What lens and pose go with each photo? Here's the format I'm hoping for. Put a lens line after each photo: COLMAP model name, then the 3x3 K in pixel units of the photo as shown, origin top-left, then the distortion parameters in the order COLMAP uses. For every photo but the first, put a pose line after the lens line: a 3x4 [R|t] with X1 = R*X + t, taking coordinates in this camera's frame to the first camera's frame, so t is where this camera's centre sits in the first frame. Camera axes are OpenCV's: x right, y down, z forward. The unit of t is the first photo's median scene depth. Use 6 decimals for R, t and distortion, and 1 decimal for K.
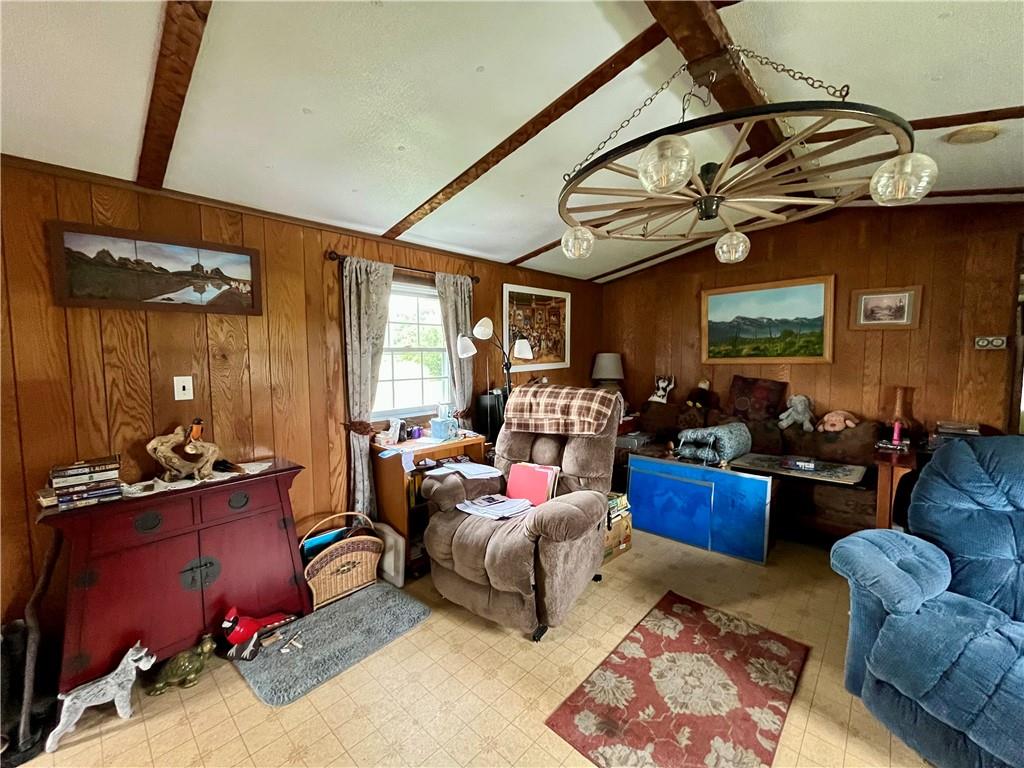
lens RADIAL K [[414.7, 0, 509.7], [0, 414.7, 383.8], [0, 0, 1]] dist [-0.003700, -0.000369]
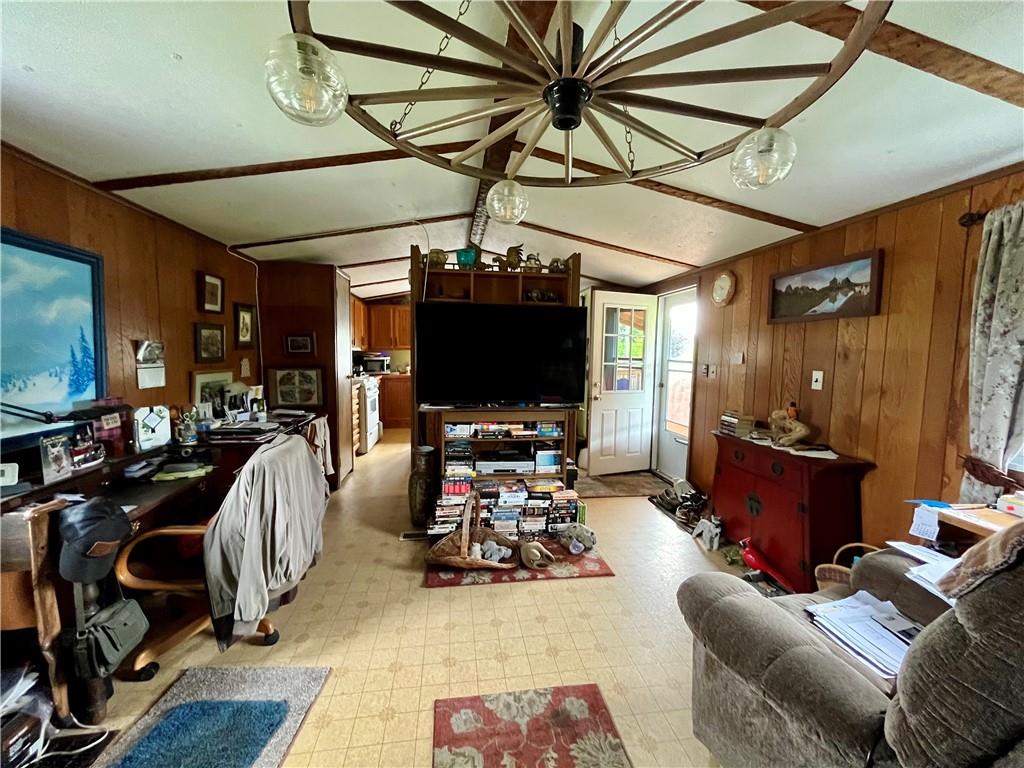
lens RADIAL K [[414.7, 0, 509.7], [0, 414.7, 383.8], [0, 0, 1]] dist [-0.003700, -0.000369]
pose [[-0.628041, 0.059796, -0.775880, 0.786759], [-0.069313, 0.988782, 0.132310, -0.081155], [0.775087, 0.136875, -0.616851, 1.051409]]
